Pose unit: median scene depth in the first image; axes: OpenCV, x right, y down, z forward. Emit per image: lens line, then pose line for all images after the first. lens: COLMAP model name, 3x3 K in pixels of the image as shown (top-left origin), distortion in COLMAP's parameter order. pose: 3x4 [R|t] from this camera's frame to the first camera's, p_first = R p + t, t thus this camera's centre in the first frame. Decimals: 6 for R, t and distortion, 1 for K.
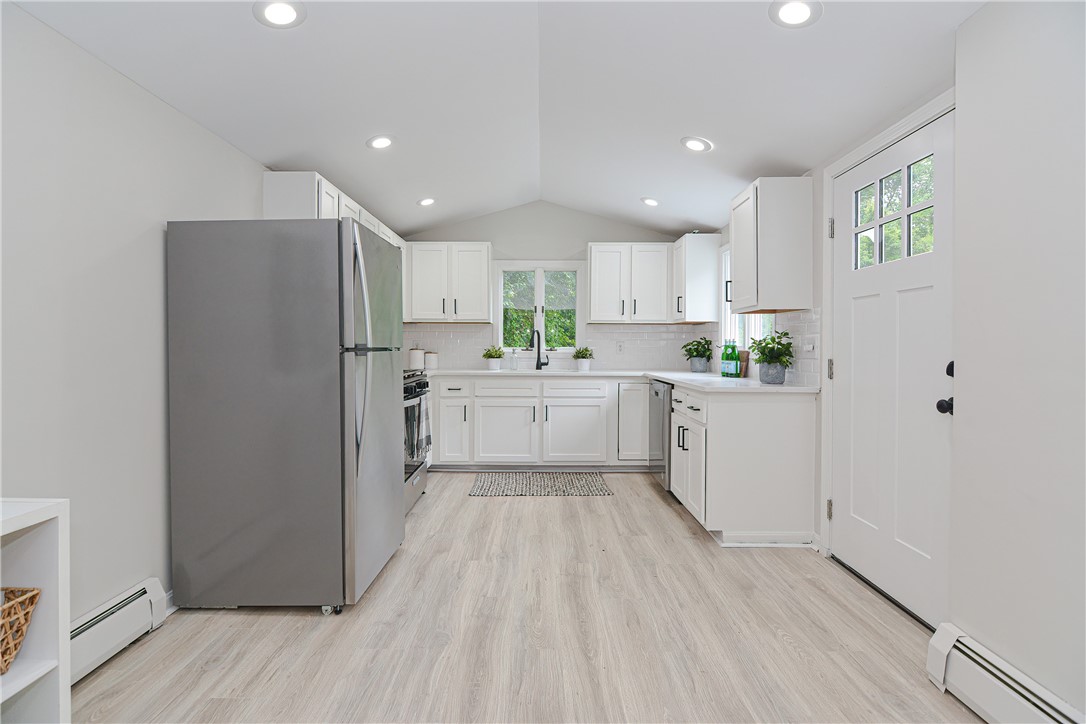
lens RADIAL K [[530.2, 0, 540.1], [0, 530.2, 349.1], [0, 0, 1]] dist [0.004814, -0.011386]
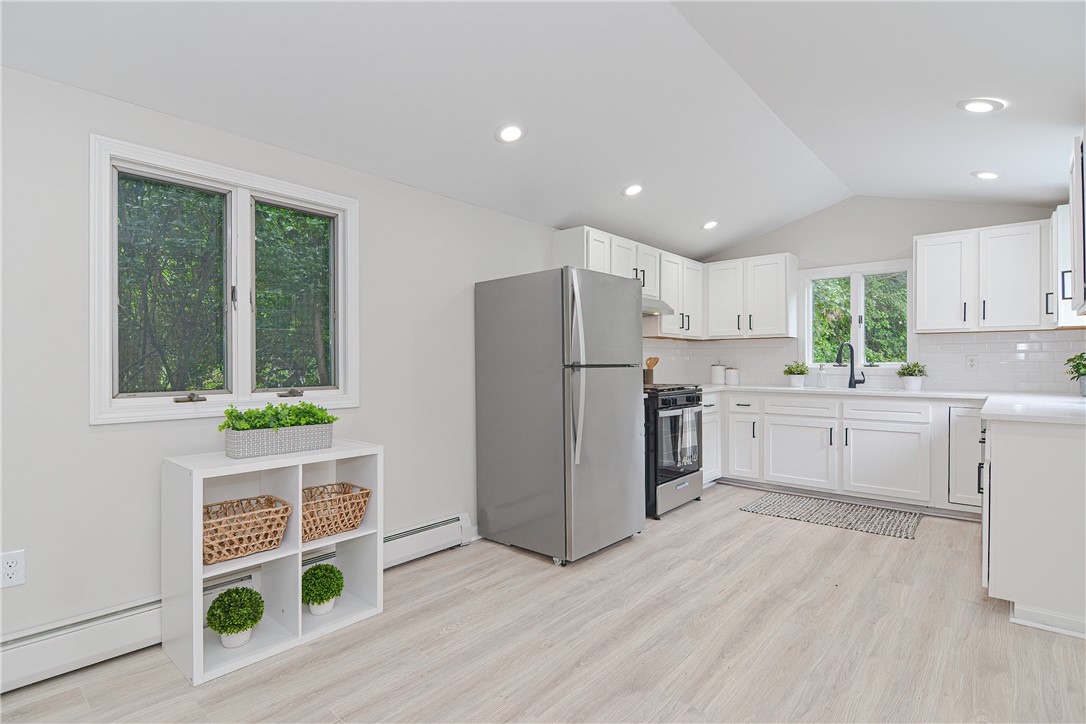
lens RADIAL K [[535.0, 0, 536.5], [0, 535.0, 363.8], [0, 0, 1]] dist [0.009109, -0.012763]
pose [[0.750366, -0.003937, -0.661011, 0.250122], [0.002932, 0.999992, -0.002626, -0.001183], [0.661016, 0.000032, 0.750372, -0.024911]]
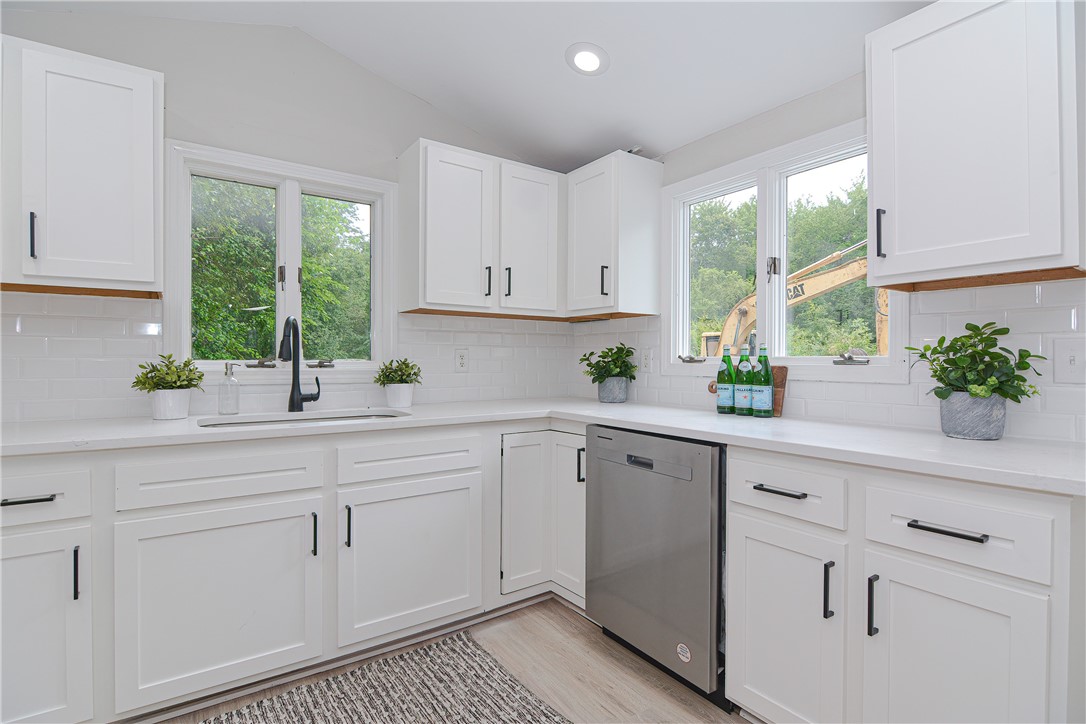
lens RADIAL K [[525.6, 0, 547.3], [0, 525.6, 361.2], [0, 0, 1]] dist [0.000702, -0.000546]
pose [[0.815935, -0.002183, 0.578139, -0.108080], [0.002378, 0.999997, 0.000419, -0.002710], [-0.578139, 0.001033, 0.815938, 0.682694]]
